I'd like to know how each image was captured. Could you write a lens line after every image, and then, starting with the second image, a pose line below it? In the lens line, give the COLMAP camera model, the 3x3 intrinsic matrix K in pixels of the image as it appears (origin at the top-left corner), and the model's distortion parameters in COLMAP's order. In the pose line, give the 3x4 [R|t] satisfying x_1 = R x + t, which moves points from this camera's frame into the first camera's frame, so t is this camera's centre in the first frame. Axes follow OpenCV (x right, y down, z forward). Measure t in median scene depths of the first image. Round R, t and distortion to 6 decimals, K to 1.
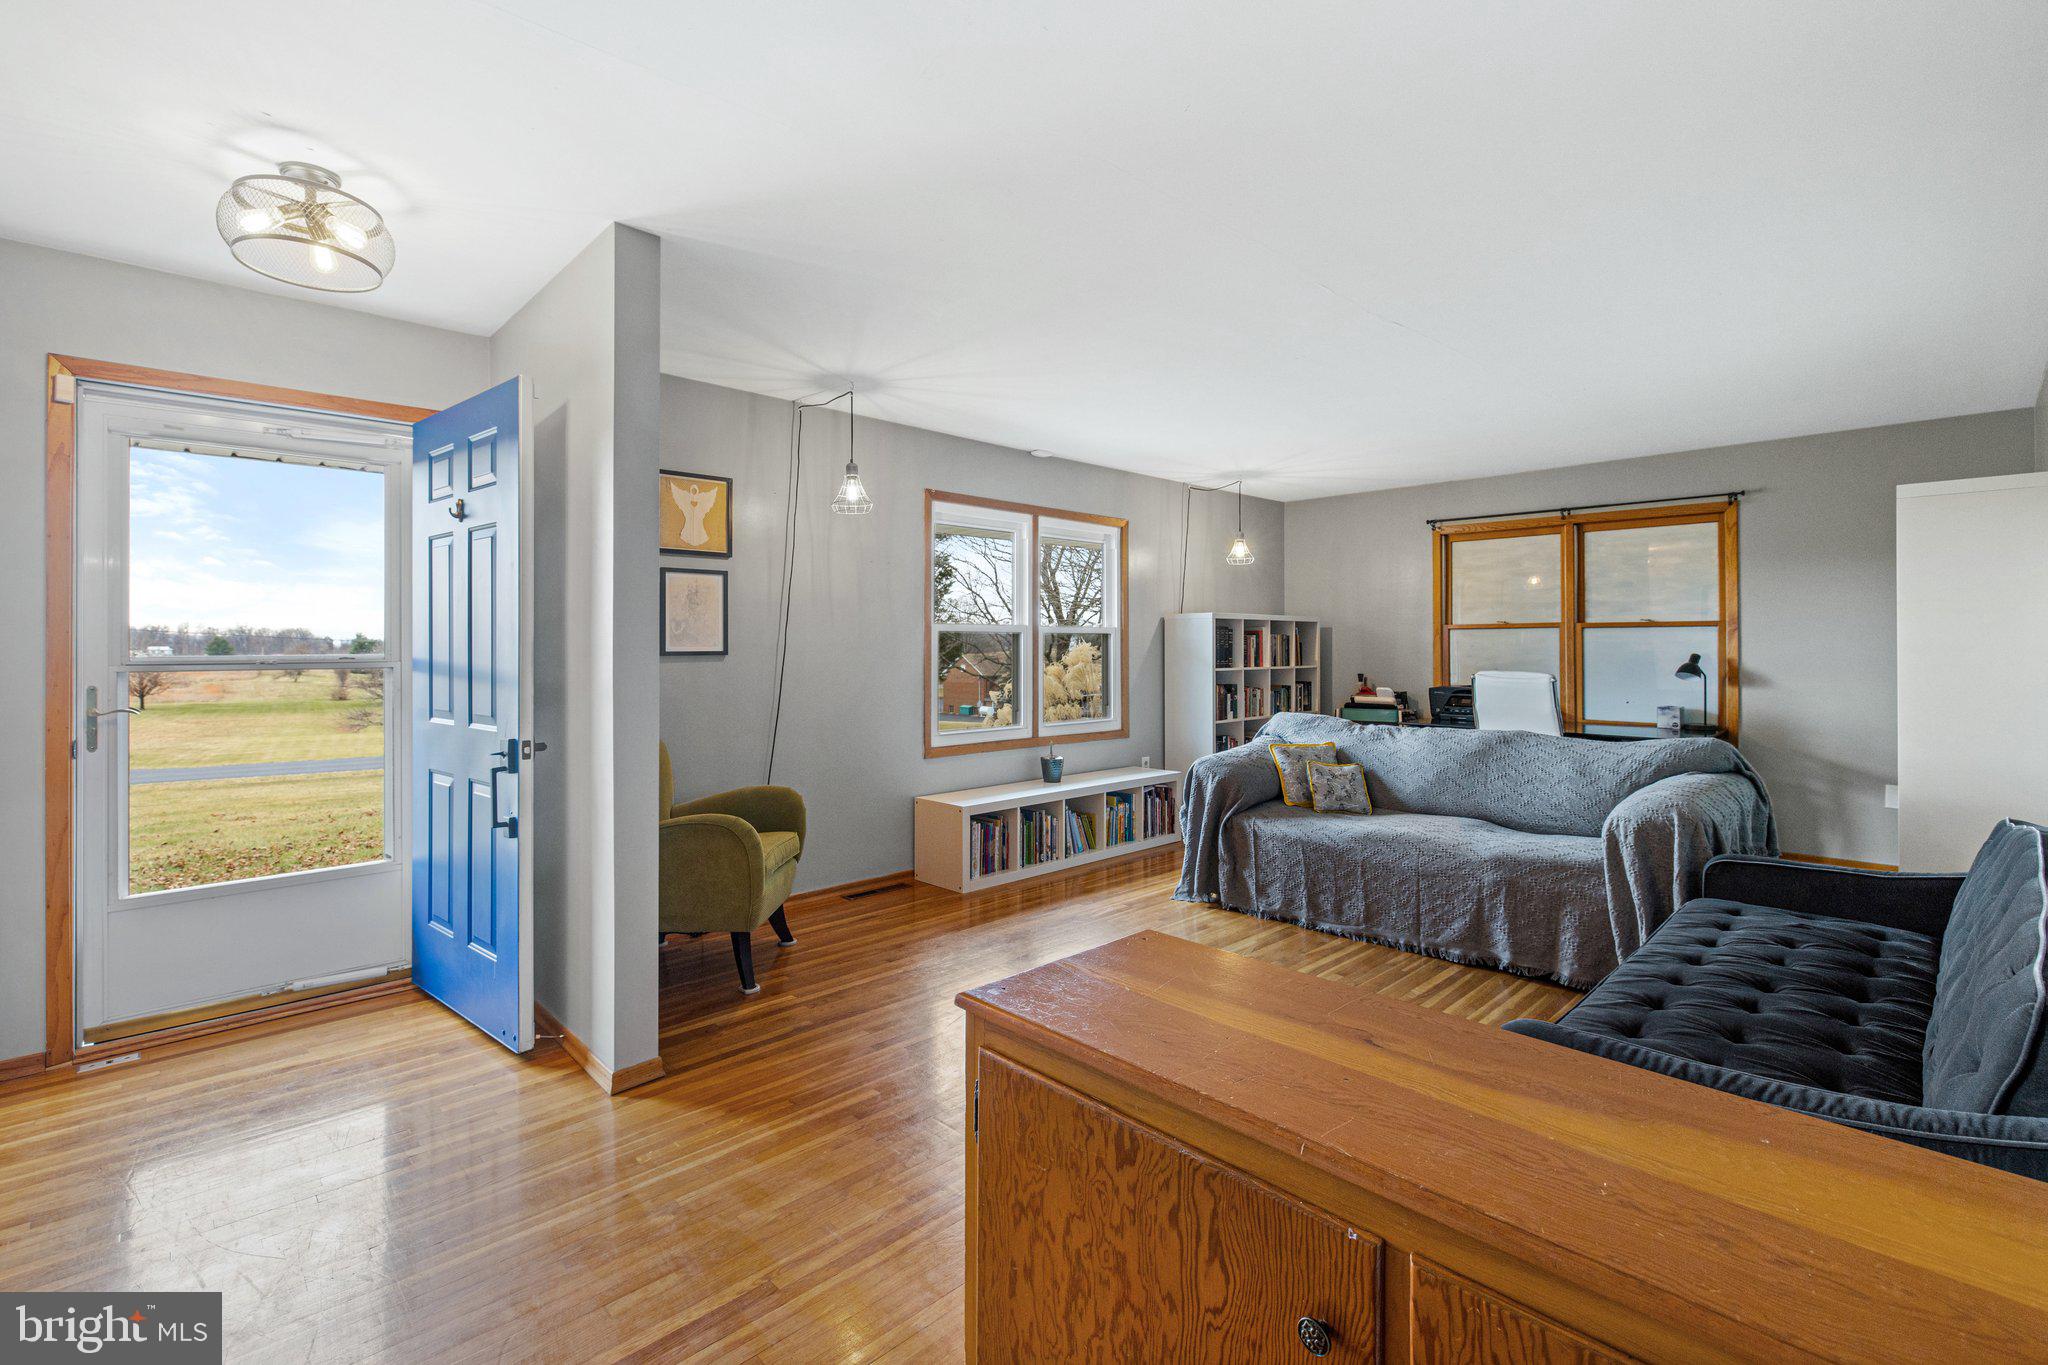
lens RADIAL K [[909.2, 0, 1014.6], [0, 909.2, 628.9], [0, 0, 1]] dist [0.001377, 0.000204]
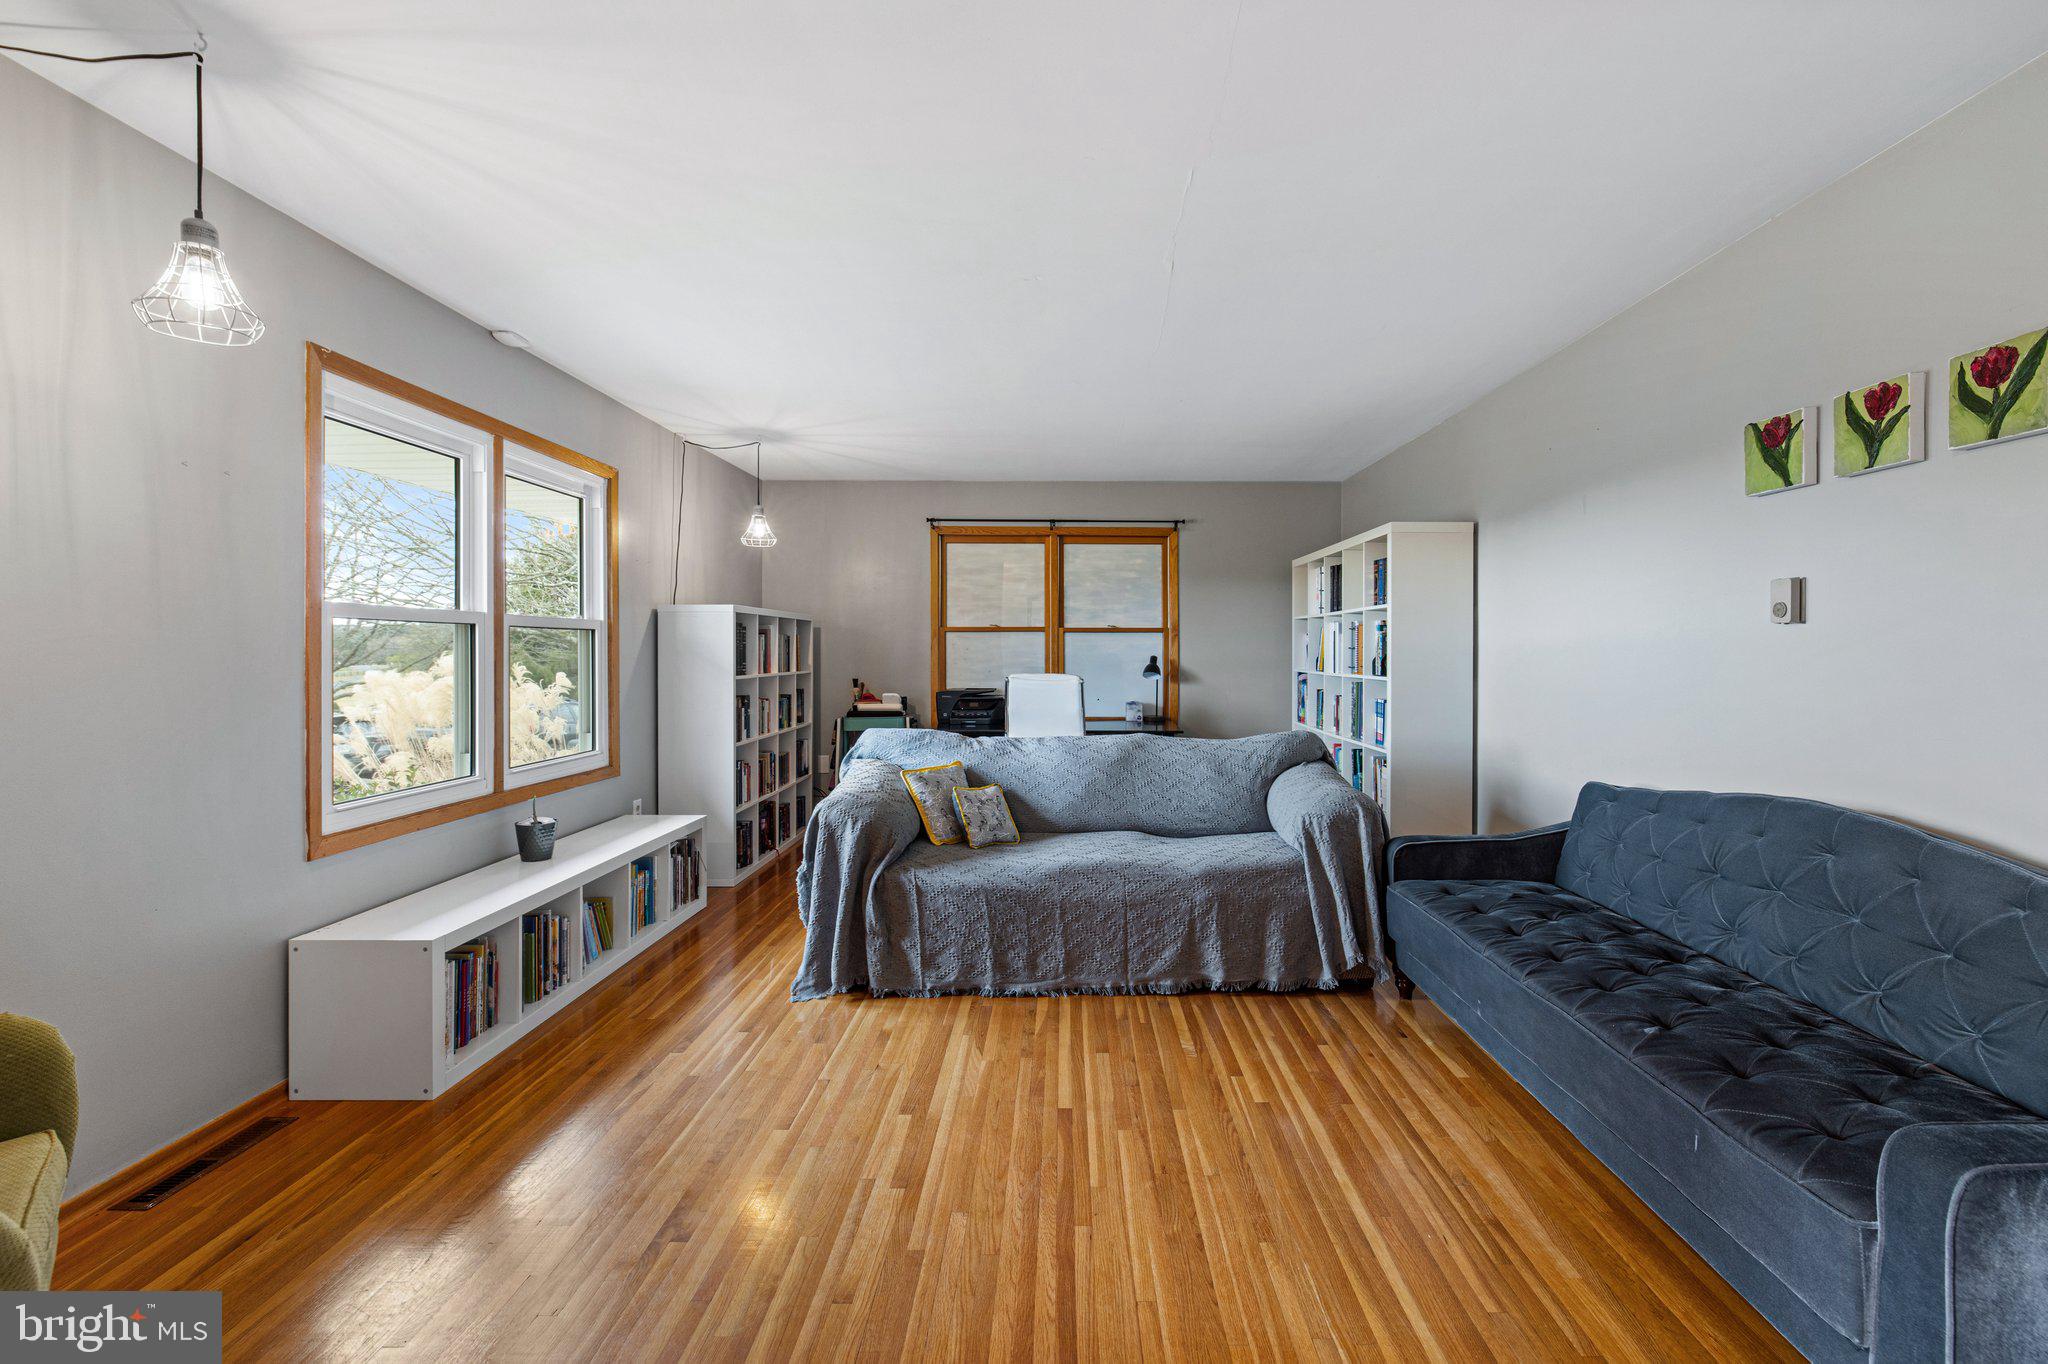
lens RADIAL K [[883.6, 0, 1066.5], [0, 883.6, 651.5], [0, 0, 1]] dist [0.000134, 0.000607]
pose [[0.693926, 0.000959, 0.720045, -0.157852], [-0.016079, 0.999770, 0.014164, 0.008530], [-0.719867, -0.021407, 0.693782, 0.328328]]
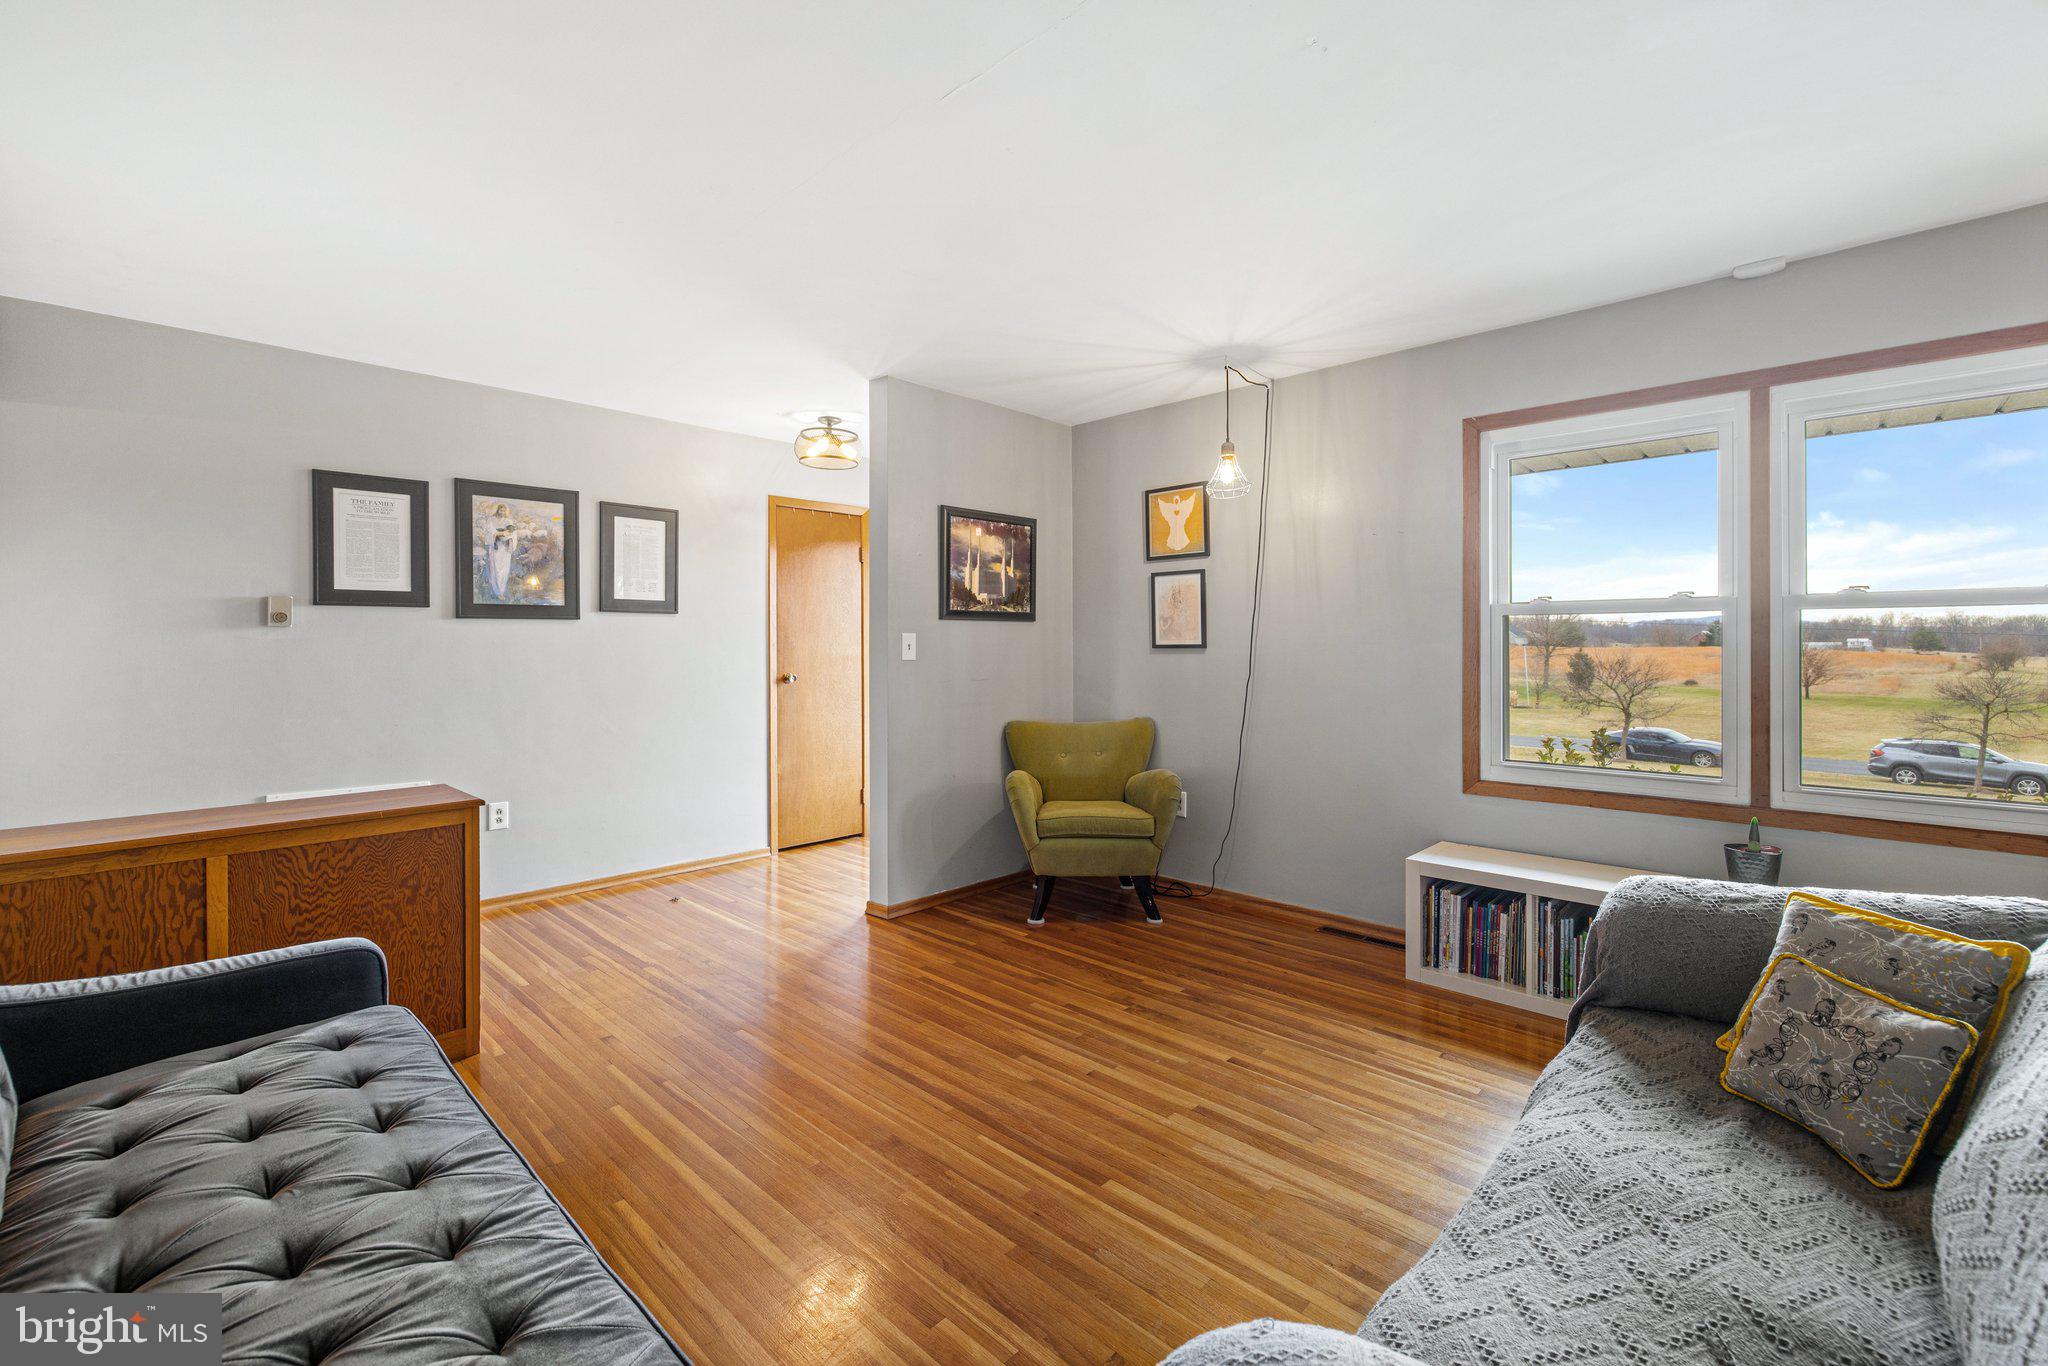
lens RADIAL K [[883.6, 0, 1005.9], [0, 883.6, 636.7], [0, 0, 1]] dist [0.000134, 0.000607]
pose [[0.031479, -0.007488, -0.999476, 0.577664], [0.024907, 0.999667, -0.006705, 0.013614], [0.999194, -0.024683, 0.031655, 0.598008]]
